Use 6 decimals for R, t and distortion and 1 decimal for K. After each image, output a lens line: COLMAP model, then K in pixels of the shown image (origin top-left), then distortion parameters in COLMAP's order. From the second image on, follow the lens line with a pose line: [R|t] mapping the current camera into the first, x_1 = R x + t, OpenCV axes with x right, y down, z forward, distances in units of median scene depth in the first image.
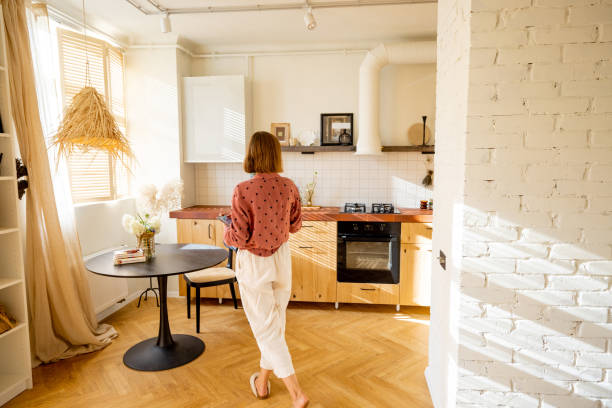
lens RADIAL K [[393.6, 0, 306.0], [0, 393.6, 204.0], [0, 0, 1]] dist [-0.001731, 0.000188]
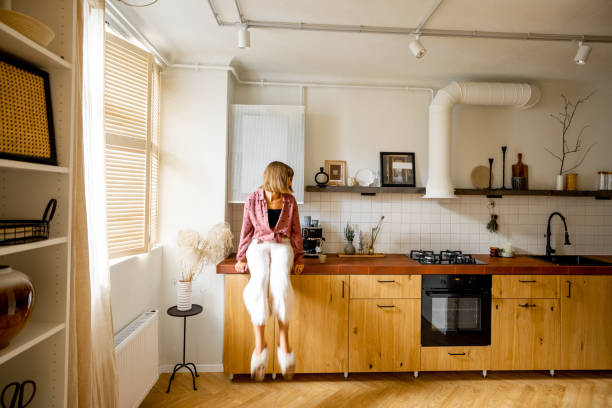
lens RADIAL K [[360.7, 0, 309.2], [0, 360.7, 191.6], [0, 0, 1]] dist [-0.006013, -0.000236]
pose [[0.984344, 0.018269, 0.175308, -0.279246], [0.001418, 0.993761, -0.111522, -0.045064], [-0.176251, 0.110024, 0.978177, 0.222532]]
